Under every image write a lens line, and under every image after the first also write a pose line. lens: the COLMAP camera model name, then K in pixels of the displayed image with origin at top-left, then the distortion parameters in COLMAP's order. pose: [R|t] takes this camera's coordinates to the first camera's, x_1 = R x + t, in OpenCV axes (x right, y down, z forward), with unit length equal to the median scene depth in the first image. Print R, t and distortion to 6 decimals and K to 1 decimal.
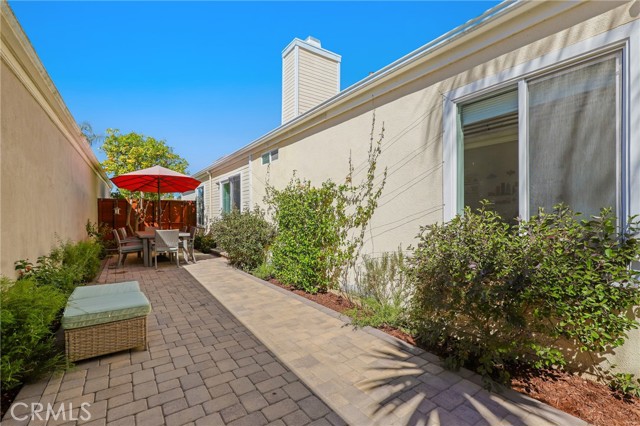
lens RADIAL K [[292.5, 0, 321.7], [0, 292.5, 216.9], [0, 0, 1]] dist [-0.000496, 0.000066]
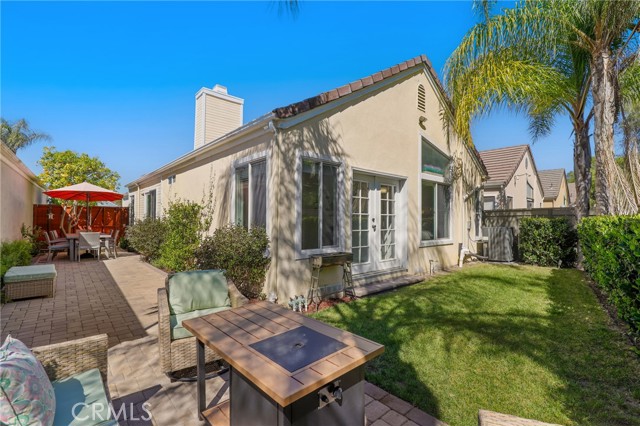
lens RADIAL K [[292.5, 0, 318.7], [0, 292.5, 211.2], [0, 0, 1]] dist [-0.000496, 0.000066]
pose [[0.993463, 0.014510, 0.113229, 0.270065], [-0.010829, 0.999395, -0.033053, -0.014828], [-0.113640, 0.031610, 0.993019, -0.330967]]
